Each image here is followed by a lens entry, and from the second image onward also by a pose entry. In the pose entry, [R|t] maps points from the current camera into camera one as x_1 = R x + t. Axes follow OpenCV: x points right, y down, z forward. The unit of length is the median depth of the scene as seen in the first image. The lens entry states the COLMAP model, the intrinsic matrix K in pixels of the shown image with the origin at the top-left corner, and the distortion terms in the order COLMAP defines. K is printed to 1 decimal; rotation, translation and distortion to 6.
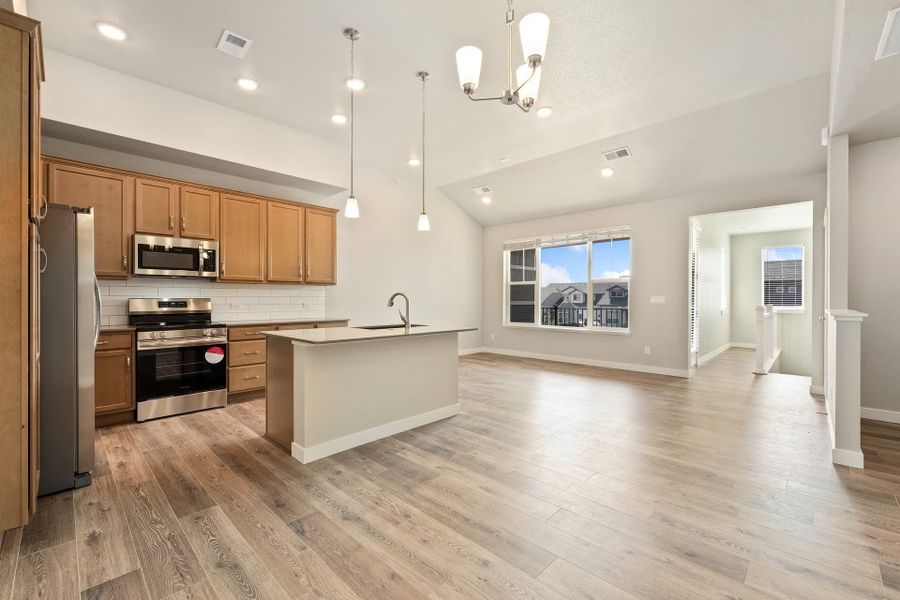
lens RADIAL K [[371.5, 0, 450.6], [0, 371.5, 301.6], [0, 0, 1]] dist [-0.009361, -0.000121]
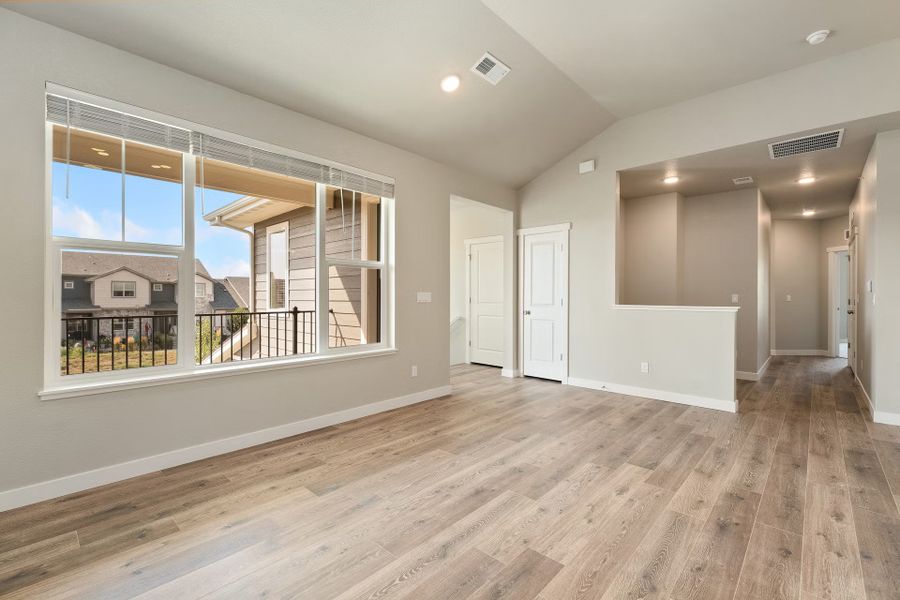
lens RADIAL K [[397.5, 0, 446.1], [0, 397.5, 297.7], [0, 0, 1]] dist [-0.004192, 0.001438]
pose [[-0.019115, -0.004541, 0.999807, -0.237585], [0.005888, 0.999972, 0.004655, -0.008717], [-0.999800, 0.005976, -0.019088, 1.104222]]
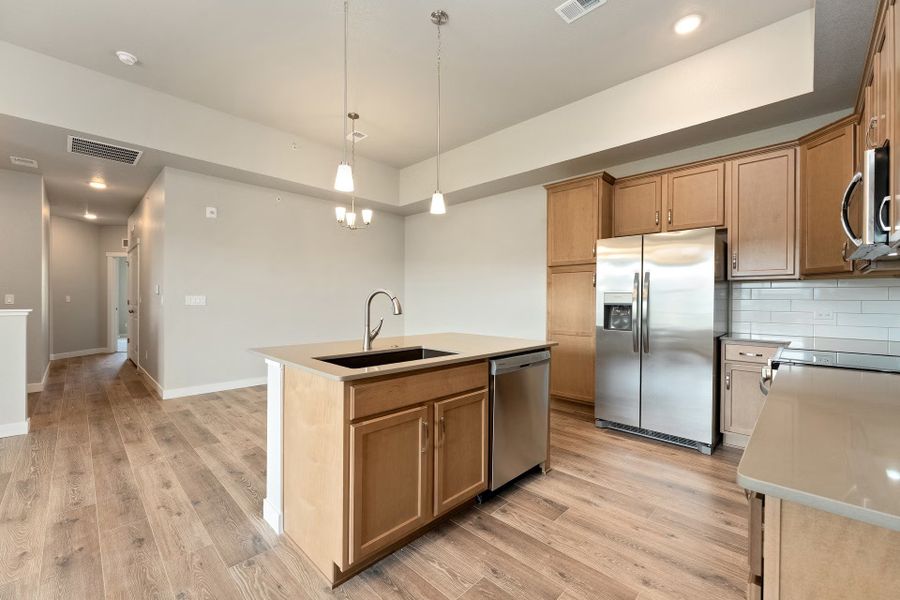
lens RADIAL K [[366.1, 0, 456.0], [0, 366.1, 302.5], [0, 0, 1]] dist [0.001364, -0.001389]
pose [[-0.999948, -0.007757, -0.006628, -0.182264], [-0.007846, 0.999879, 0.013437, -0.009082], [0.006523, 0.013489, -0.999888, 1.138086]]
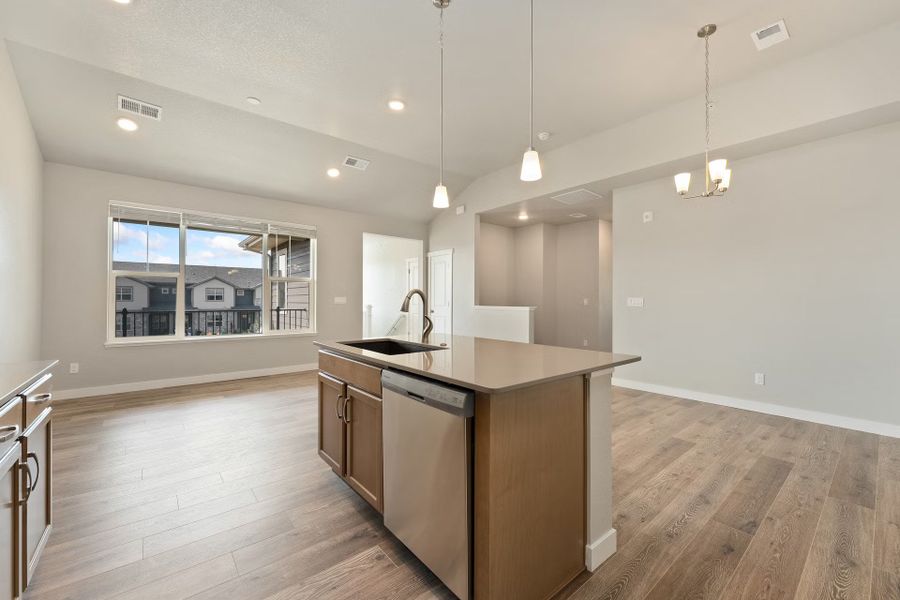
lens RADIAL K [[366.1, 0, 443.4], [0, 366.1, 296.8], [0, 0, 1]] dist [0.001364, -0.001389]
pose [[0.119807, 0.009893, 0.992748, -0.562997], [0.003397, 0.999940, -0.010375, -0.003279], [-0.992791, 0.004615, 0.119767, 0.635978]]
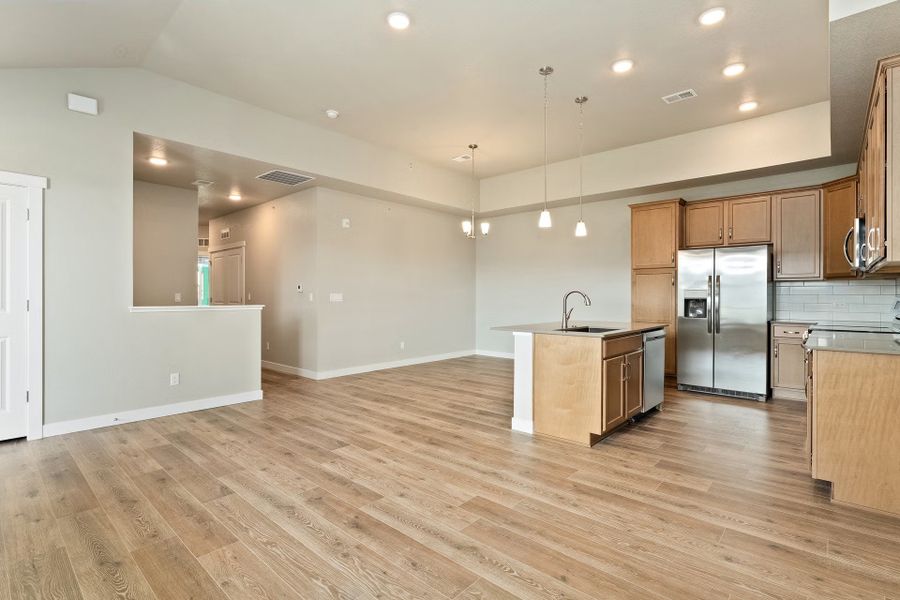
lens RADIAL K [[428.6, 0, 458.1], [0, 428.6, 297.6], [0, 0, 1]] dist [0.002468, -0.001681]
pose [[-0.998617, -0.001676, -0.052554, 0.152933], [-0.002286, 0.999931, 0.011541, -0.012271], [0.052531, 0.011646, -0.998551, 1.494655]]
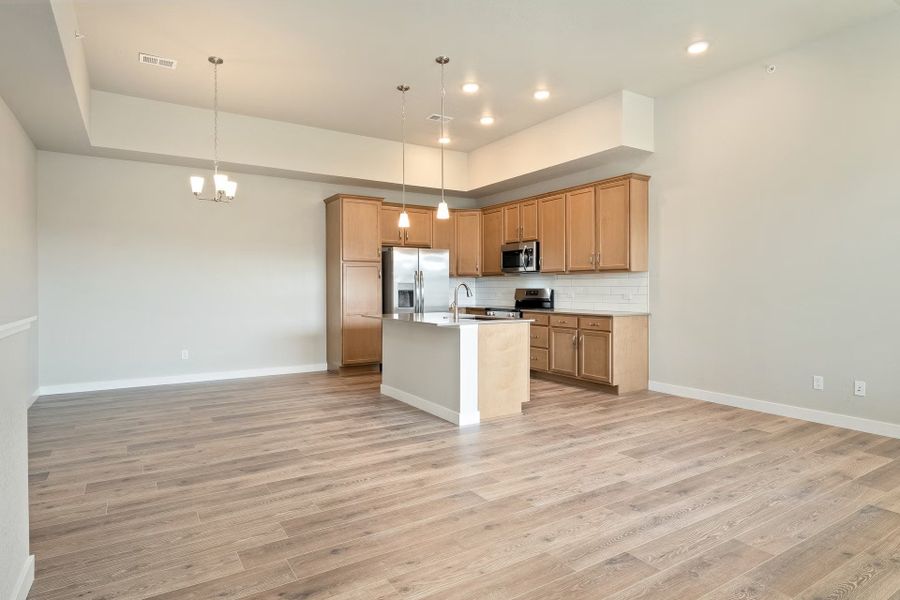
lens RADIAL K [[504.5, 0, 452.2], [0, 504.5, 293.8], [0, 0, 1]] dist [0.000104, 0.000078]
pose [[-0.227254, 0.009892, -0.973785, 0.851966], [-0.006147, 0.999914, 0.011592, -0.006980], [0.973816, 0.008620, -0.227173, 0.929530]]
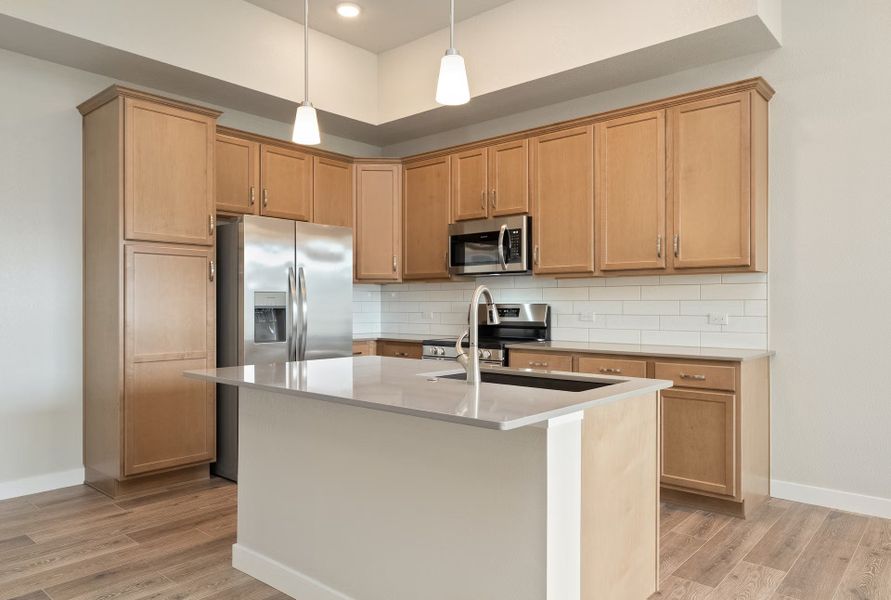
lens RADIAL K [[602.0, 0, 446.1], [0, 602.0, 306.7], [0, 0, 1]] dist [-0.004789, 0.000938]
pose [[0.059525, 0.001141, -0.998226, 0.331858], [-0.009580, 0.999954, 0.000572, -0.002494], [0.998181, 0.009529, 0.059533, 0.672975]]
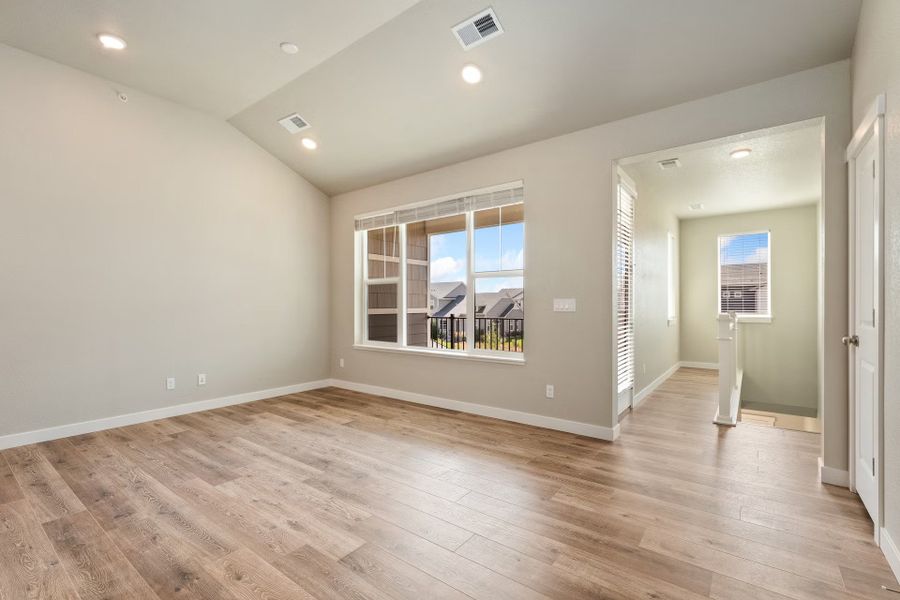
lens RADIAL K [[397.5, 0, 450.6], [0, 397.5, 307.2], [0, 0, 1]] dist [-0.004192, 0.001438]
pose [[0.992277, -0.005775, 0.123910, 0.343054], [0.006153, 0.999978, -0.002662, -0.002060], [-0.123892, 0.003404, 0.992290, 0.451238]]
